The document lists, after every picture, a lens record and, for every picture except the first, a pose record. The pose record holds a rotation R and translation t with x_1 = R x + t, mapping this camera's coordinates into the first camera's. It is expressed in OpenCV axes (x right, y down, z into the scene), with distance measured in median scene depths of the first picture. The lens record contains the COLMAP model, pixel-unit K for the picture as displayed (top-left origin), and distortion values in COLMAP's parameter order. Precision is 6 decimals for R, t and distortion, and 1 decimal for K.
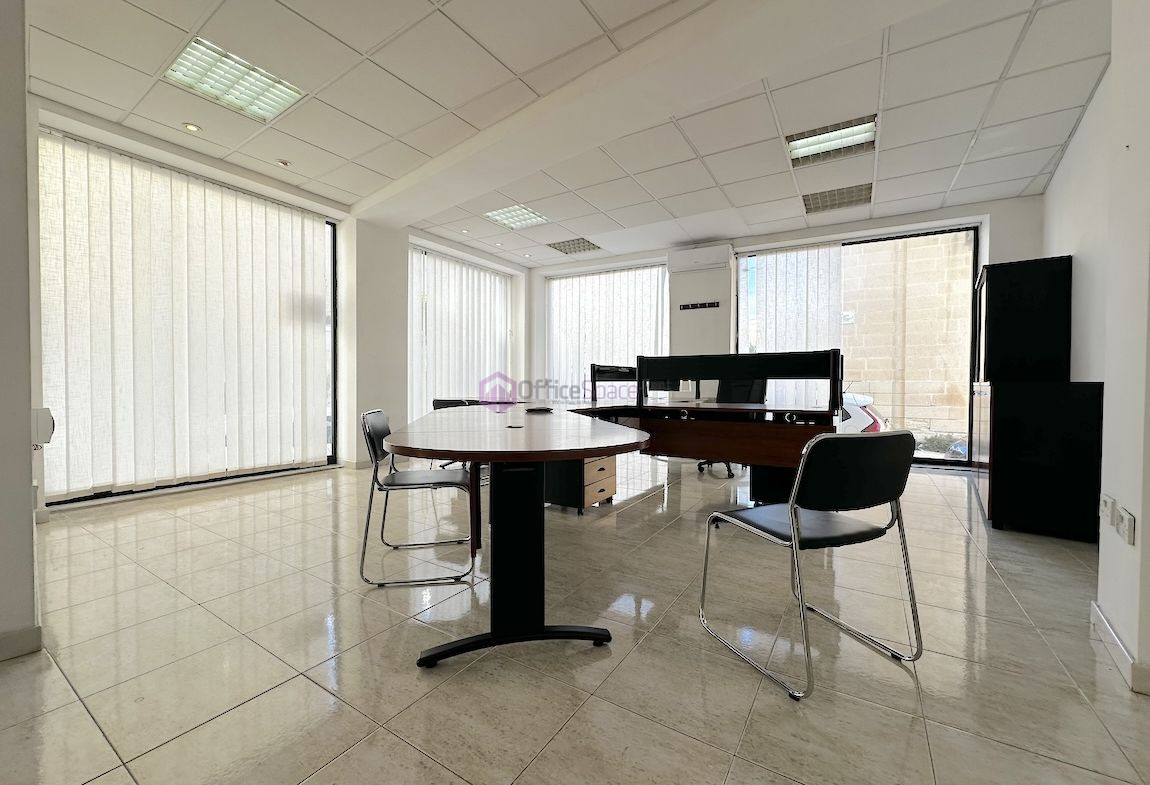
lens RADIAL K [[458.8, 0, 577.8], [0, 458.8, 391.3], [0, 0, 1]] dist [-0.001099, -0.000118]
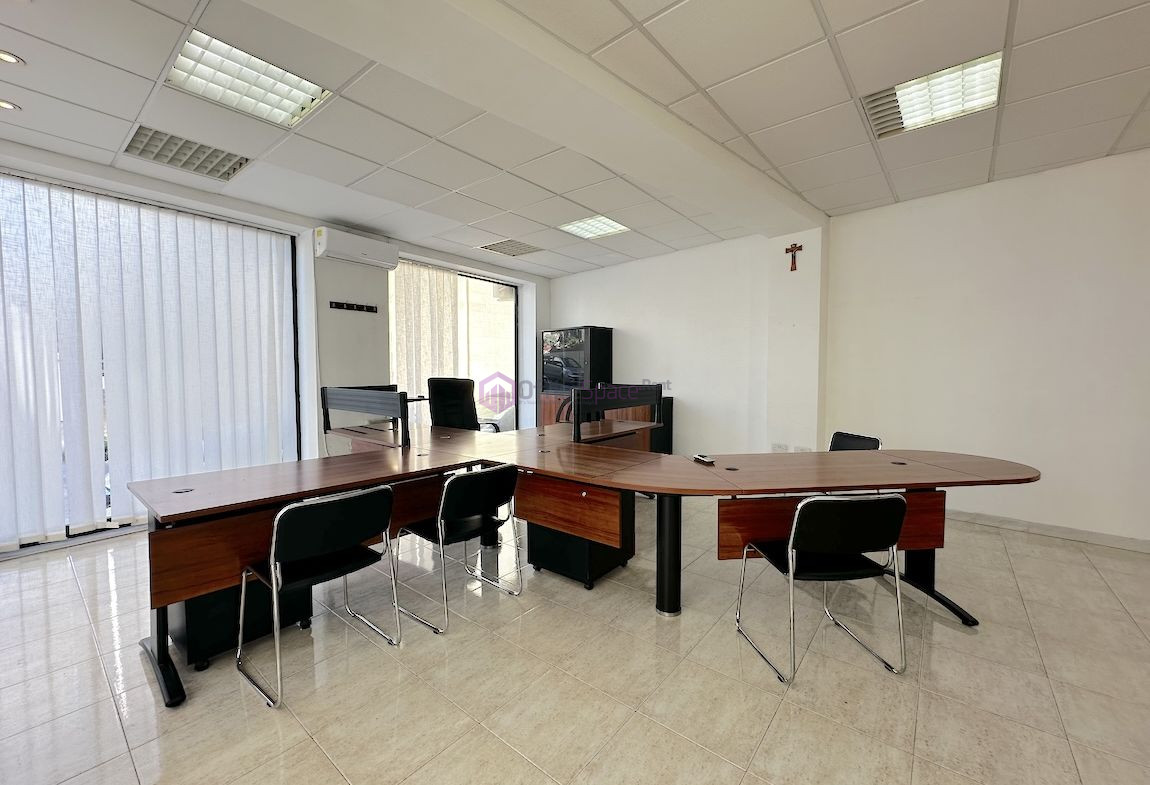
lens RADIAL K [[458.8, 0, 580.1], [0, 458.8, 393.2], [0, 0, 1]] dist [-0.001099, -0.000118]
pose [[0.116751, -0.059291, 0.991390, -0.485926], [0.013401, 0.998220, 0.058121, -0.078550], [-0.993071, 0.006500, 0.117338, 0.518211]]
